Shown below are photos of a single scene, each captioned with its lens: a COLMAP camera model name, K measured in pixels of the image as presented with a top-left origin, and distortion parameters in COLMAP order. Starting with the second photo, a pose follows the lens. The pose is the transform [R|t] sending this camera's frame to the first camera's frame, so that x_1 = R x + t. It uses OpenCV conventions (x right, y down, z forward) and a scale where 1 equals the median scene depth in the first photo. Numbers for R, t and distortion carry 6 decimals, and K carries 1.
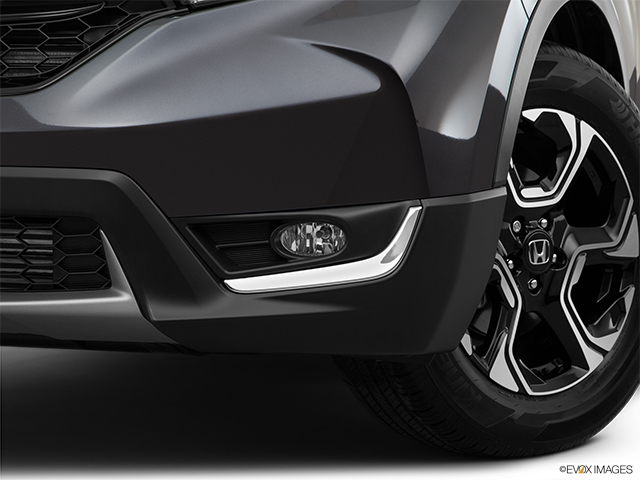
lens RADIAL K [[1553.3, 0, 298.5], [0, 1553.3, 226.5], [0, 0, 1]] dist [0.415201, 0.000000]
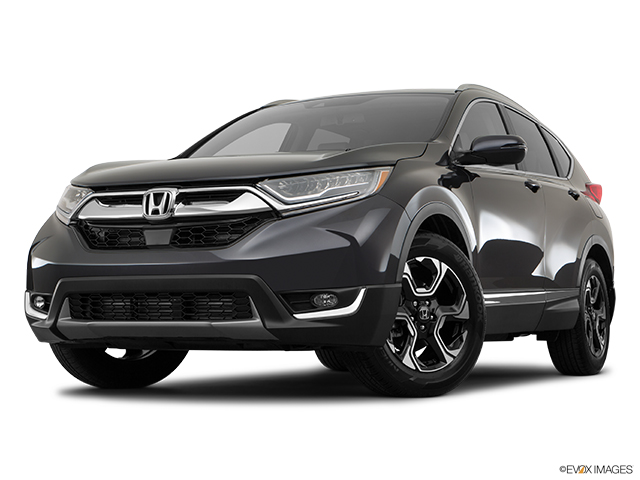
lens RADIAL K [[1139.5, 0, 318.6], [0, 1139.5, 240.9], [0, 0, 1]] dist [0.160645, 0.000000]
pose [[0.997732, -0.006984, -0.066955, 0.122544], [-0.001432, 0.992177, -0.124827, 0.144656], [0.067303, 0.124640, 0.989917, -0.931714]]
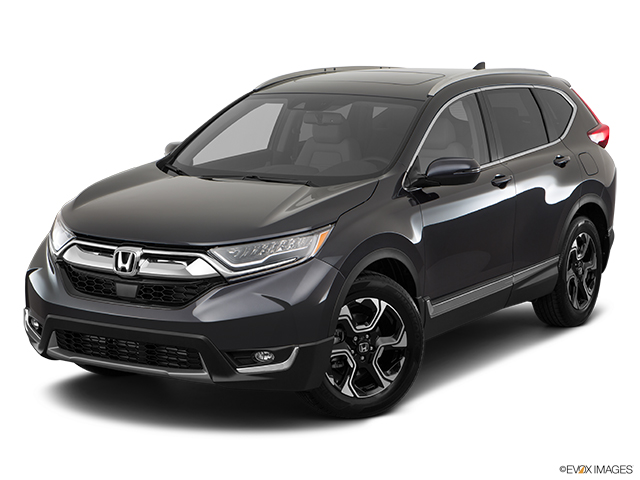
lens RADIAL K [[1253.4, 0, 321.8], [0, 1253.4, 235.3], [0, 0, 1]] dist [0.230568, 0.000000]
pose [[0.987353, 0.023927, -0.156719, 0.488641], [-0.011544, 0.996772, 0.079452, -0.416207], [0.158114, -0.076638, 0.984442, -1.405160]]
